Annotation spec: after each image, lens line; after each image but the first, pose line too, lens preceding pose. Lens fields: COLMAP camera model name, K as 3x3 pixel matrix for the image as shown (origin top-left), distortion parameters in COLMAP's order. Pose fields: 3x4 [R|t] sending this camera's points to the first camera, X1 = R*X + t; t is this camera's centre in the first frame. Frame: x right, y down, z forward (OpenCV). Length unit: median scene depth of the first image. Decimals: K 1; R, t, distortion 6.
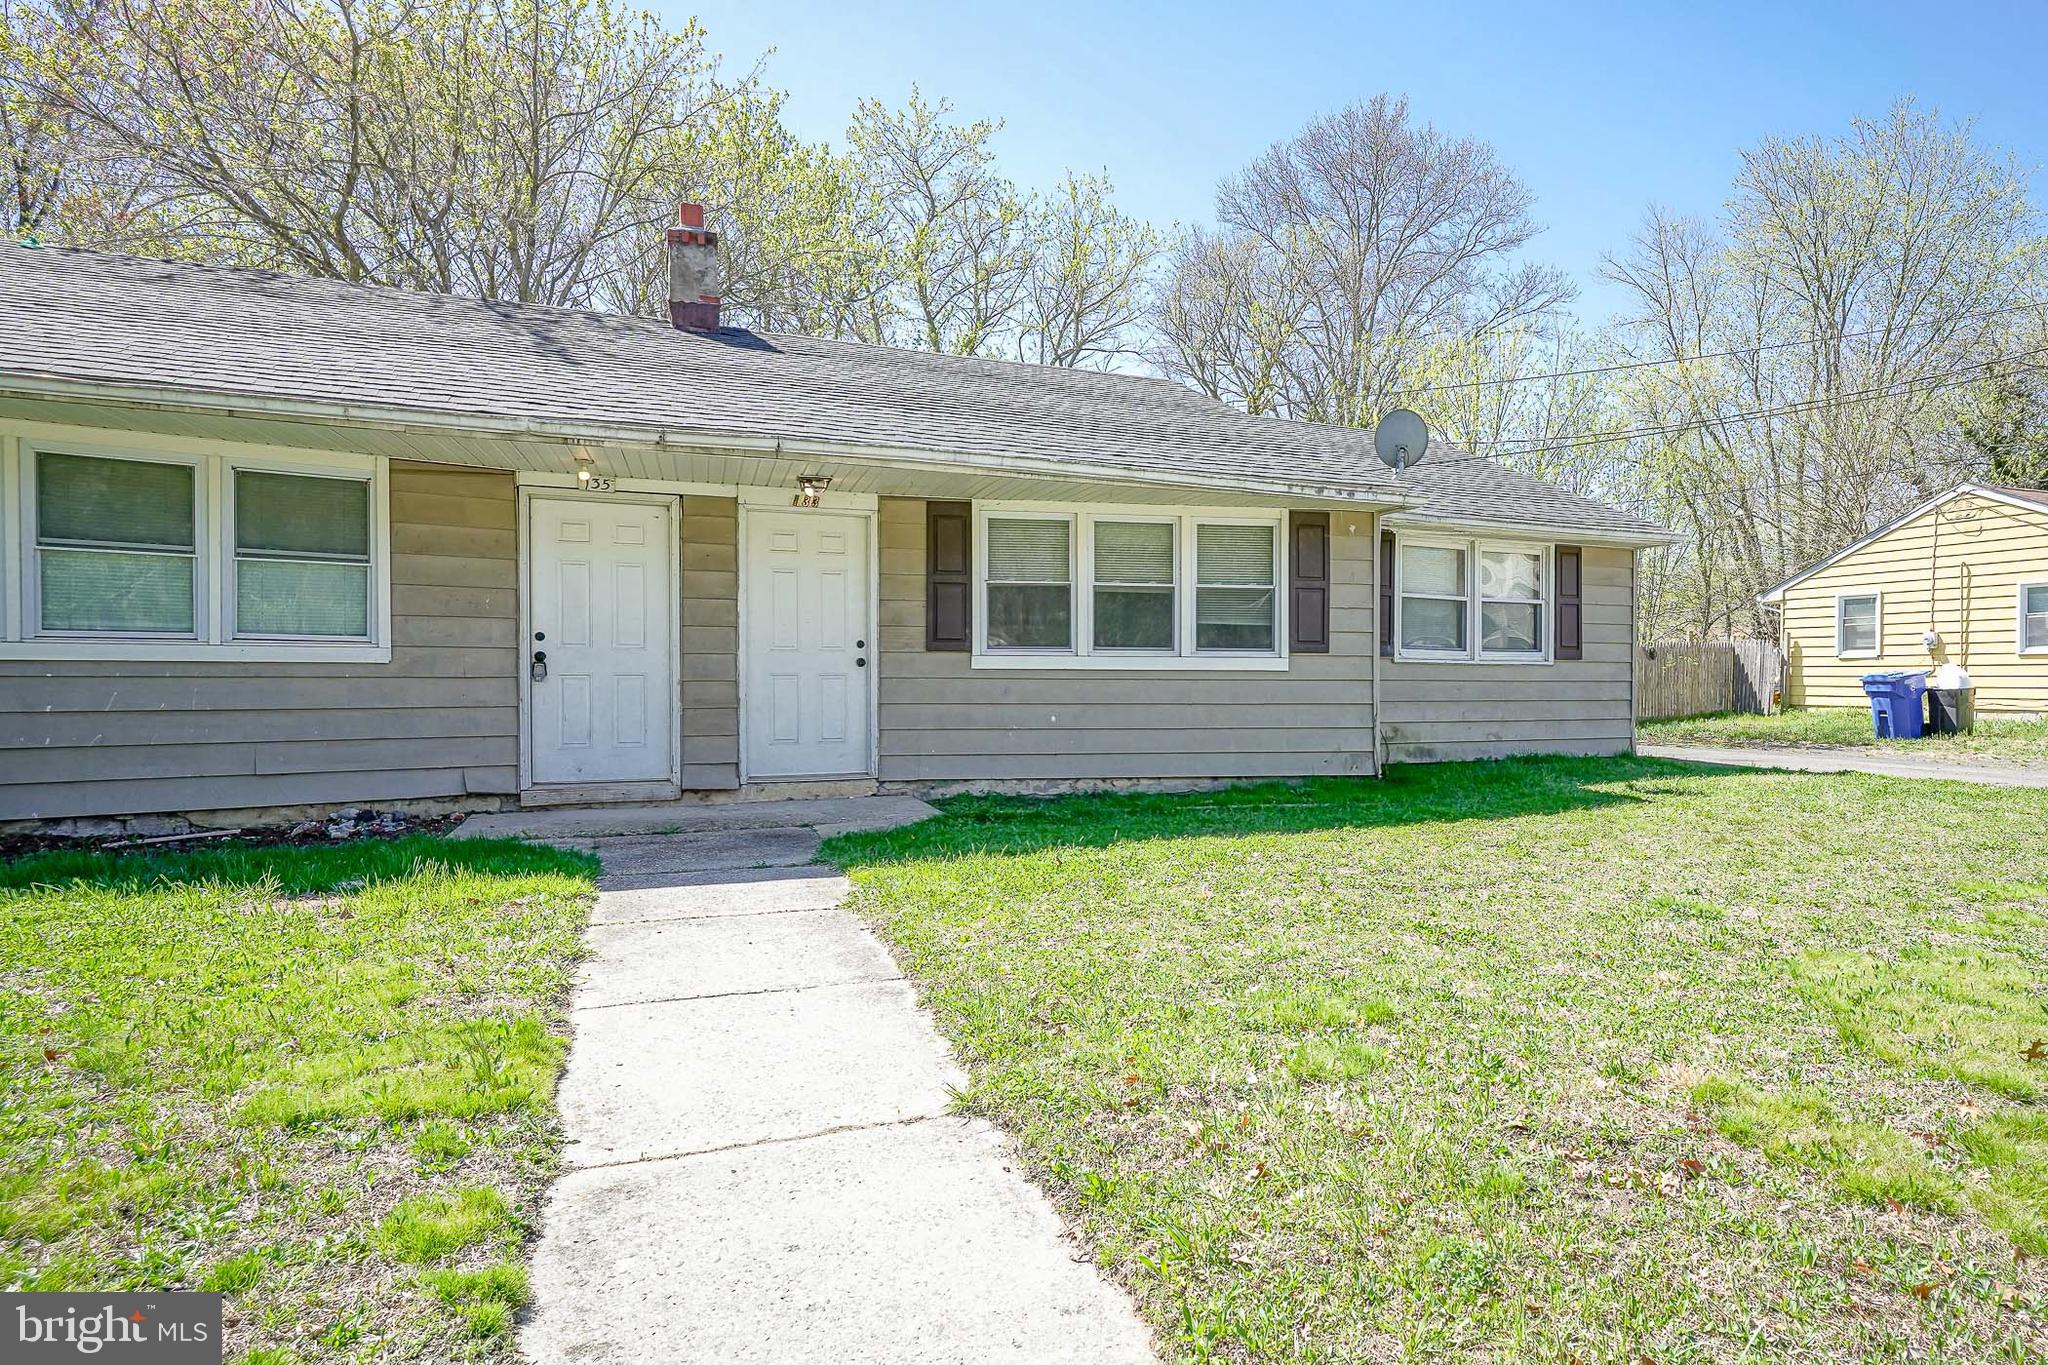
lens RADIAL K [[1032.8, 0, 1031.7], [0, 1032.8, 701.2], [0, 0, 1]] dist [-0.003962, 0.006258]
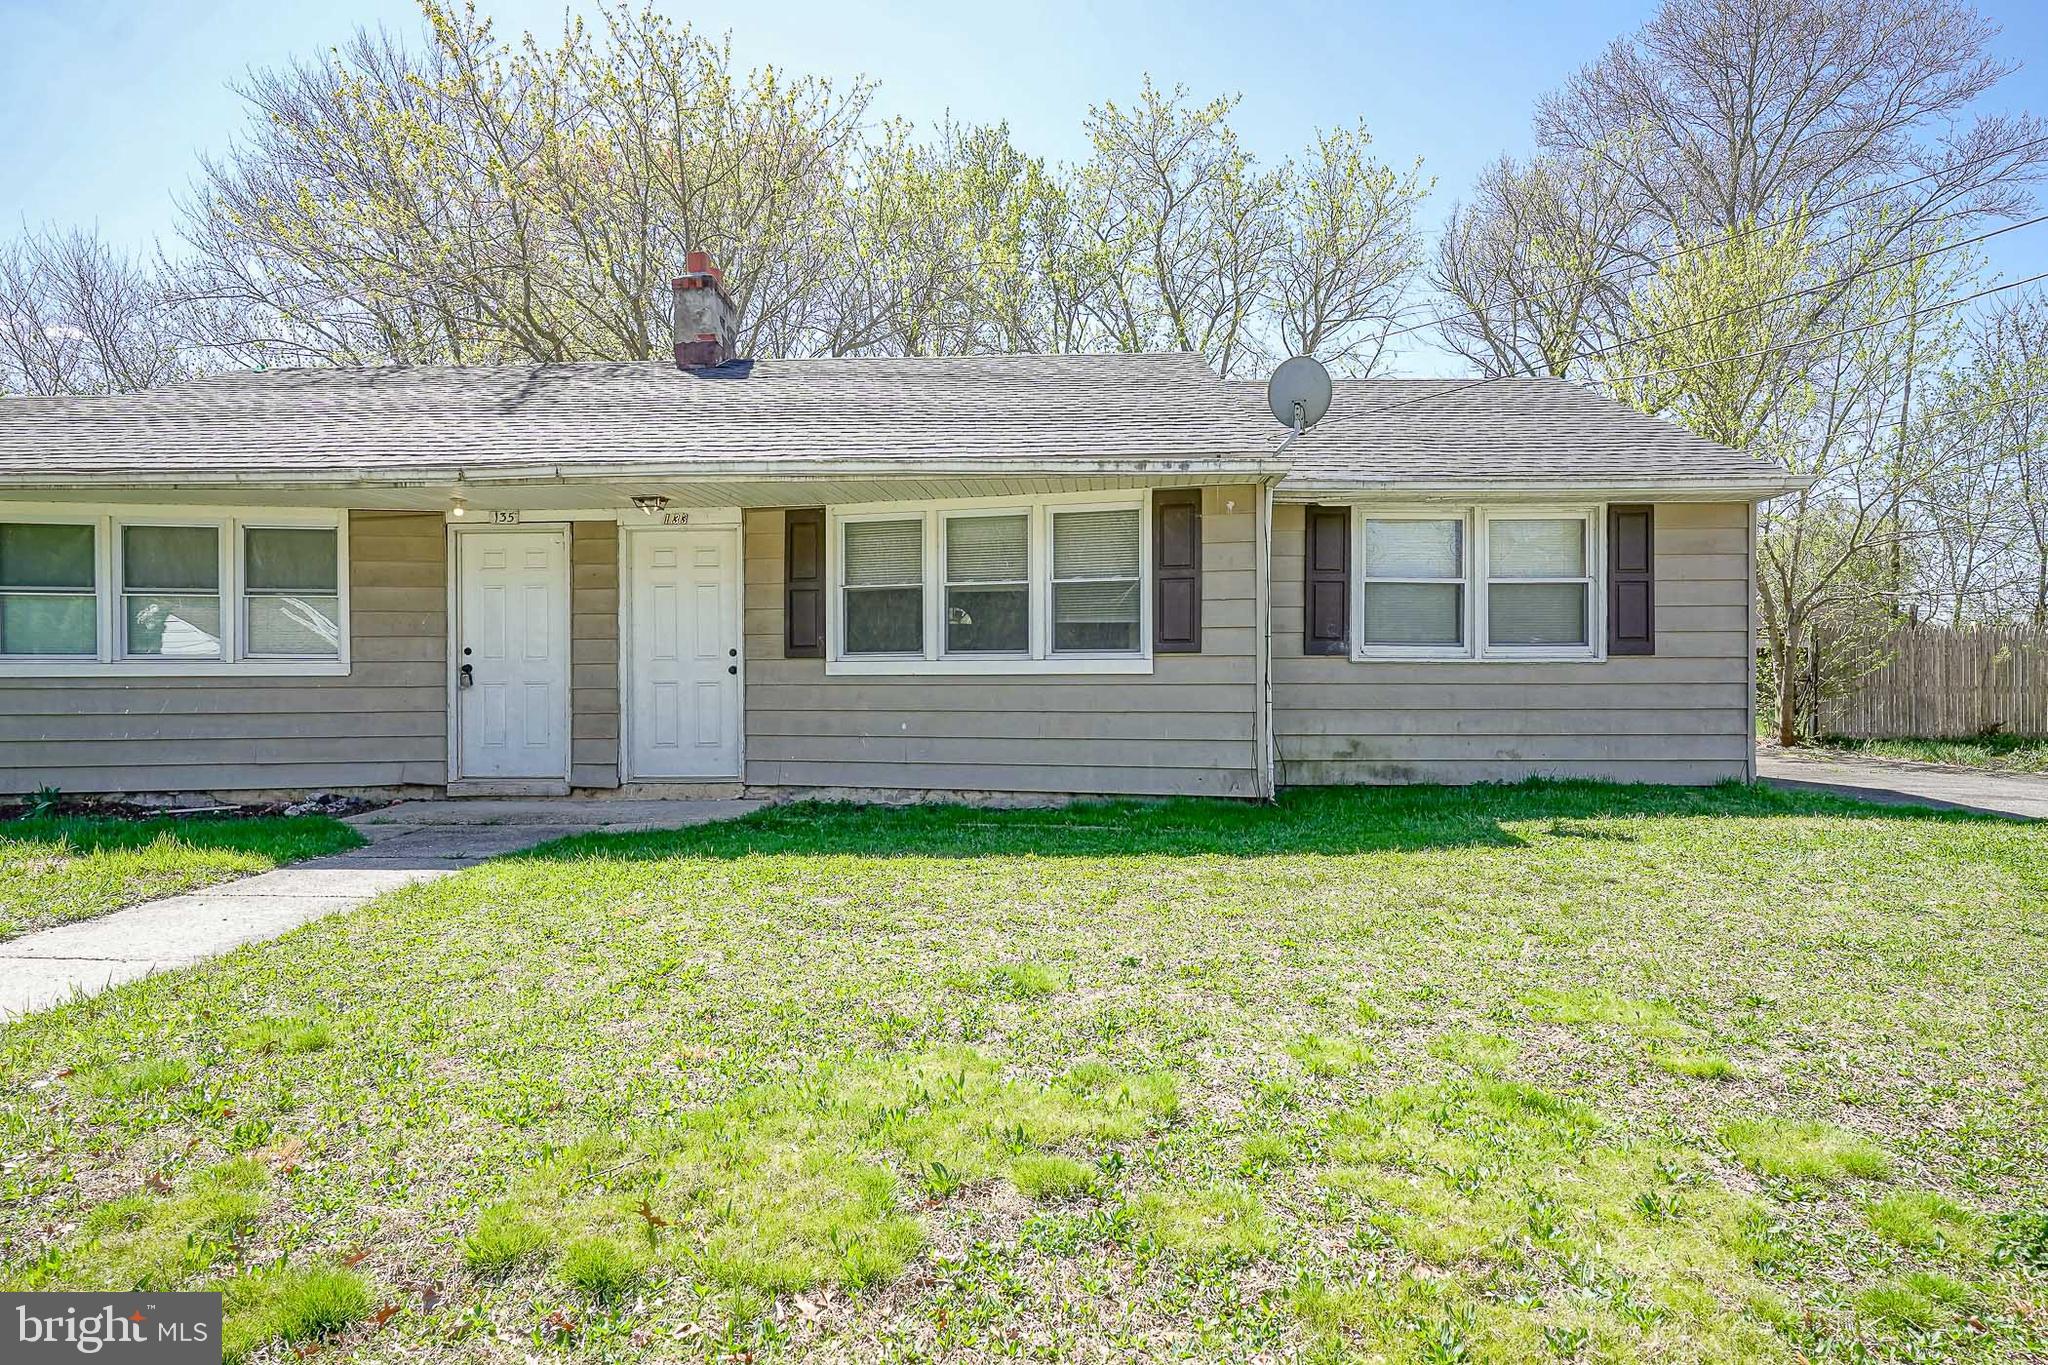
lens RADIAL K [[1035.3, 0, 1023.9], [0, 1035.3, 706.1], [0, 0, 1]] dist [-0.003164, 0.000015]
pose [[0.917657, 0.002431, -0.397365, 0.506737], [-0.002191, 0.999997, 0.001057, -0.003189], [0.397366, -0.000099, 0.917660, 0.157795]]
